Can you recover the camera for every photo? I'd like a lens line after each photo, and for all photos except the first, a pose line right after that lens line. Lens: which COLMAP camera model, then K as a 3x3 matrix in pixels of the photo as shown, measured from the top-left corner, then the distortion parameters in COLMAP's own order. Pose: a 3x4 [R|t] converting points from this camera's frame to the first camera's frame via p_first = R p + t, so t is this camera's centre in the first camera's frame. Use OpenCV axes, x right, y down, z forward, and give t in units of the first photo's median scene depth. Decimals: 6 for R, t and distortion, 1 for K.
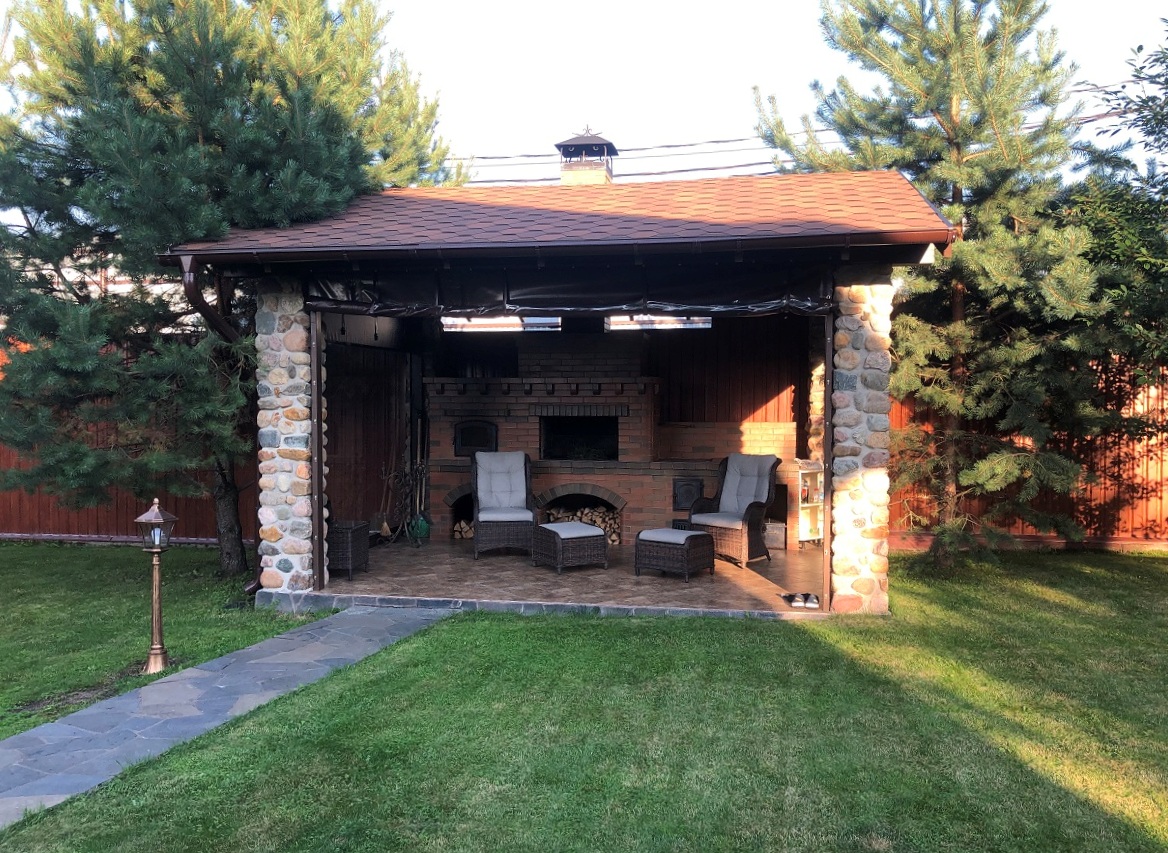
lens RADIAL K [[977.2, 0, 587.1], [0, 977.2, 428.0], [0, 0, 1]] dist [0.046642, -0.021472]
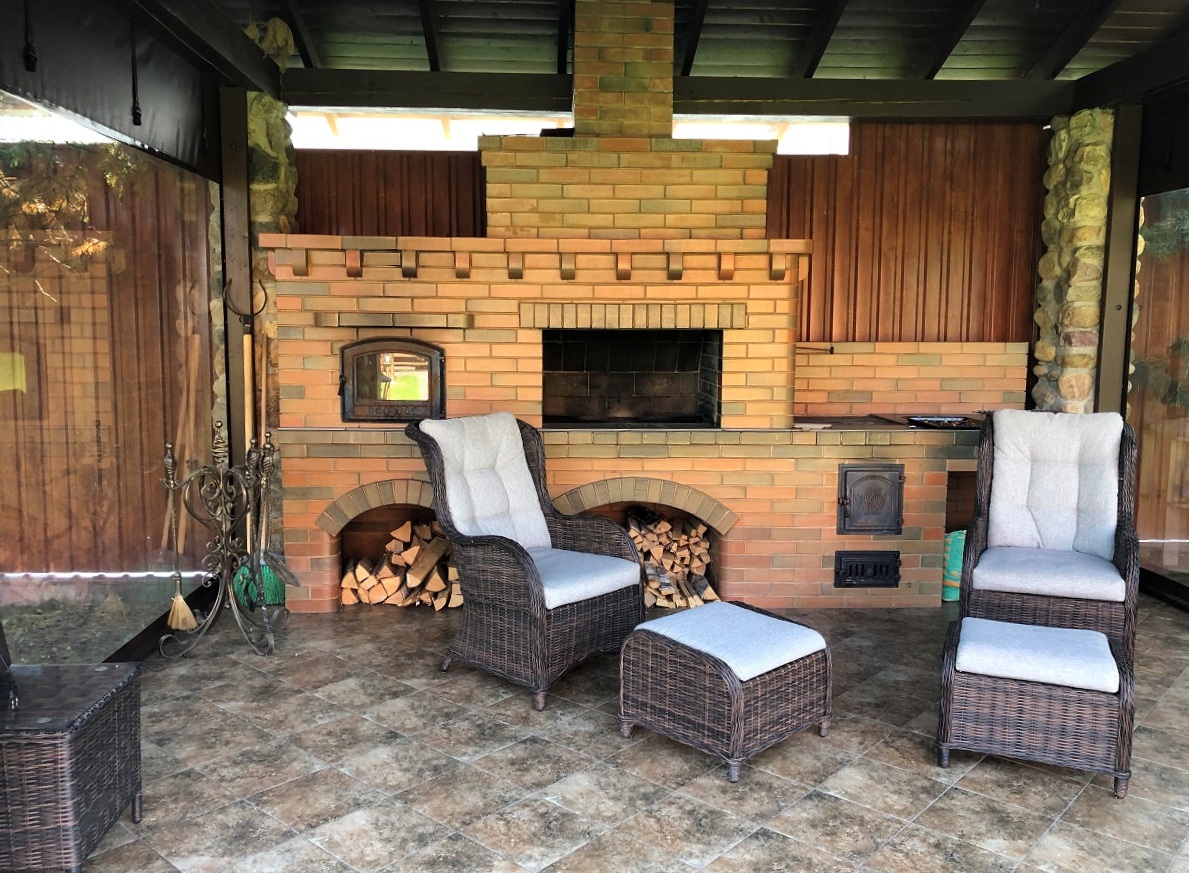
lens RADIAL K [[994.7, 0, 587.4], [0, 994.7, 433.7], [0, 0, 1]] dist [0.046642, -0.021472]
pose [[0.977128, -0.021165, 0.211598, -0.125009], [0.004110, 0.996728, 0.080721, -0.000987], [-0.212615, -0.078005, 0.974018, 0.558786]]
